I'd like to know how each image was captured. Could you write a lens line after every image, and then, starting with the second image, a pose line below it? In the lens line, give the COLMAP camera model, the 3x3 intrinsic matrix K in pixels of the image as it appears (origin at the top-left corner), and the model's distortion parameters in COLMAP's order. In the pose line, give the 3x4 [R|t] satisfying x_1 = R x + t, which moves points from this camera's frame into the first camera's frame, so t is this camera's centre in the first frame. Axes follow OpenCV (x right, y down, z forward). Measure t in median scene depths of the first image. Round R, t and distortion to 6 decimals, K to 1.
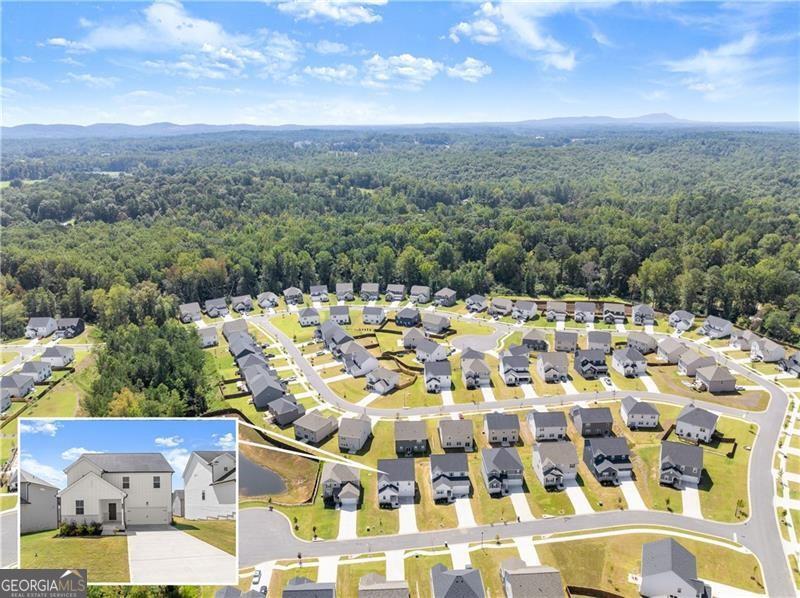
lens RADIAL K [[559.9, 0, 402.0], [0, 559.9, 297.1], [0, 0, 1]] dist [-0.038307, 0.004365]
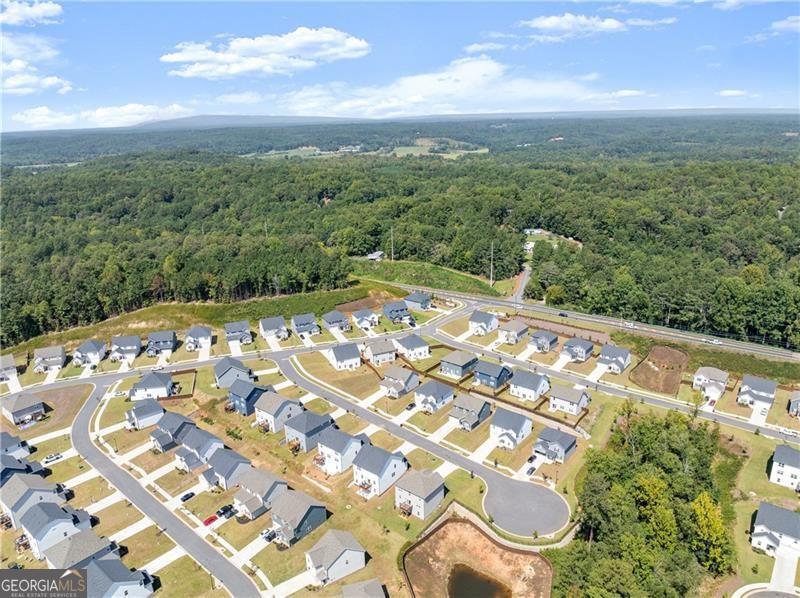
lens RADIAL K [[559.9, 0, 402.0], [0, 559.9, 297.1], [0, 0, 1]] dist [-0.038307, 0.004365]
pose [[-0.753520, -0.166994, 0.635862, -0.397081], [0.228874, 0.840062, 0.491846, -0.267408], [-0.616299, 0.516148, -0.594782, 0.875467]]
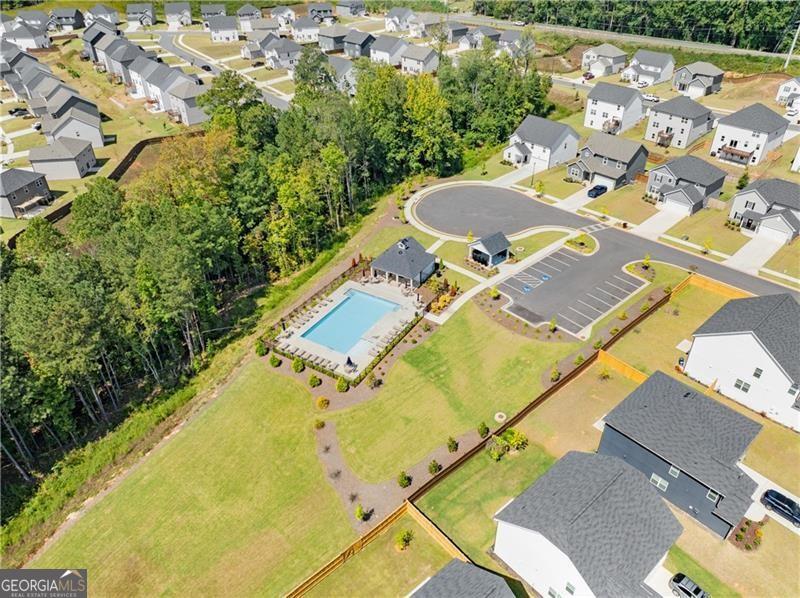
lens RADIAL K [[559.9, 0, 402.0], [0, 559.9, 297.1], [0, 0, 1]] dist [-0.038307, 0.004365]
pose [[-0.625924, -0.418160, 0.658302, -0.660790], [0.247843, 0.693689, 0.676291, 0.013805], [-0.739455, 0.586462, -0.330558, 0.762465]]
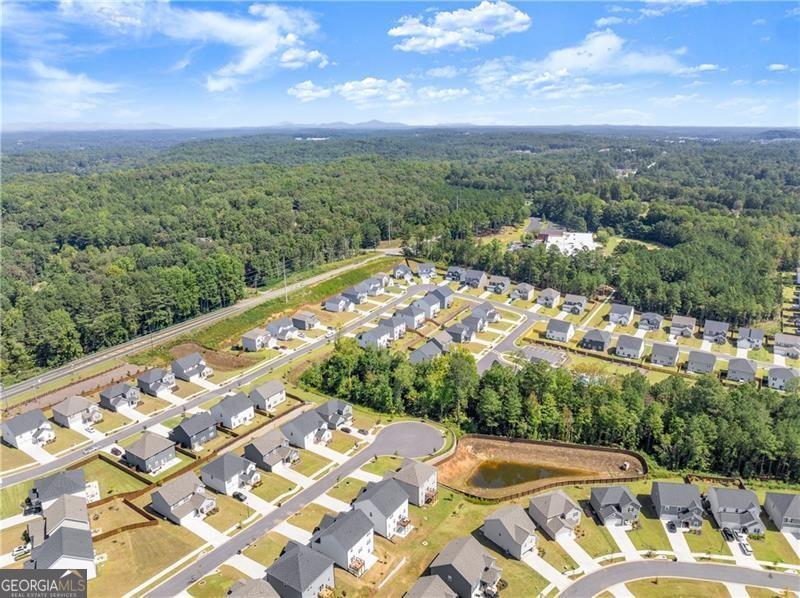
lens RADIAL K [[559.9, 0, 402.0], [0, 559.9, 297.1], [0, 0, 1]] dist [-0.038307, 0.004365]
pose [[-0.593716, 0.274860, -0.756276, 0.350293], [-0.224937, 0.845695, 0.483946, -0.267532], [0.772596, 0.457441, -0.440276, 0.786322]]
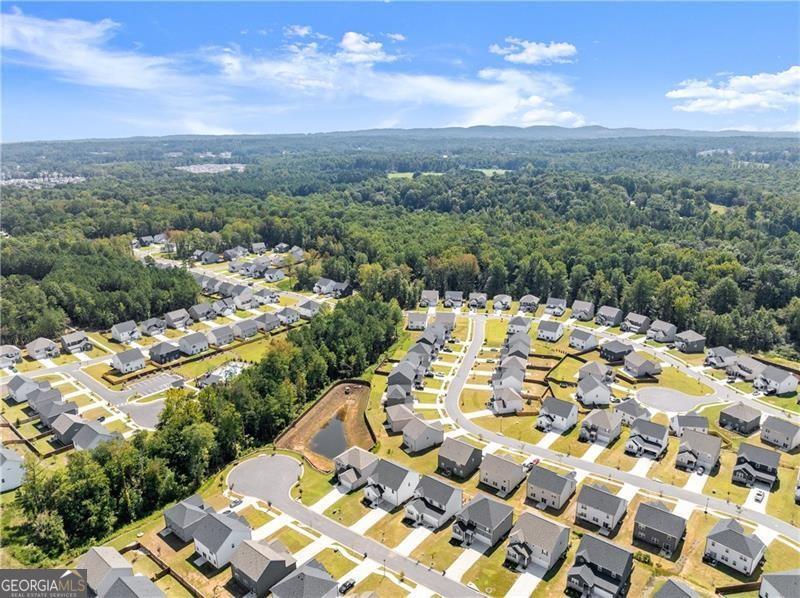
lens RADIAL K [[559.9, 0, 402.0], [0, 559.9, 297.1], [0, 0, 1]] dist [-0.038307, 0.004365]
pose [[0.753953, 0.191915, -0.628271, 0.351127], [-0.194967, 0.978655, 0.064975, -0.046453], [0.627330, 0.073504, 0.775277, 0.122104]]
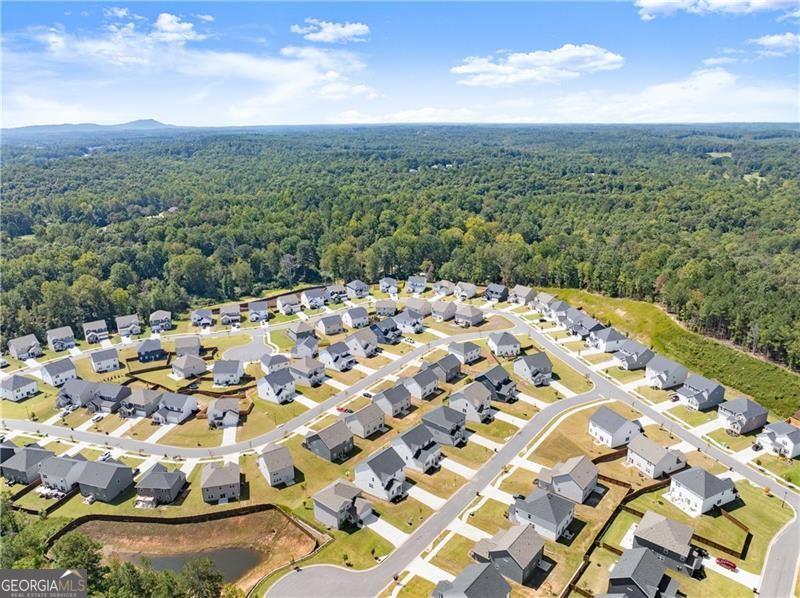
lens RADIAL K [[559.9, 0, 402.0], [0, 559.9, 297.1], [0, 0, 1]] dist [-0.038307, 0.004365]
pose [[0.668562, -0.216306, 0.711503, -0.383528], [0.223865, 0.970922, 0.084818, -0.034561], [-0.709161, 0.102575, 0.697545, 0.153482]]
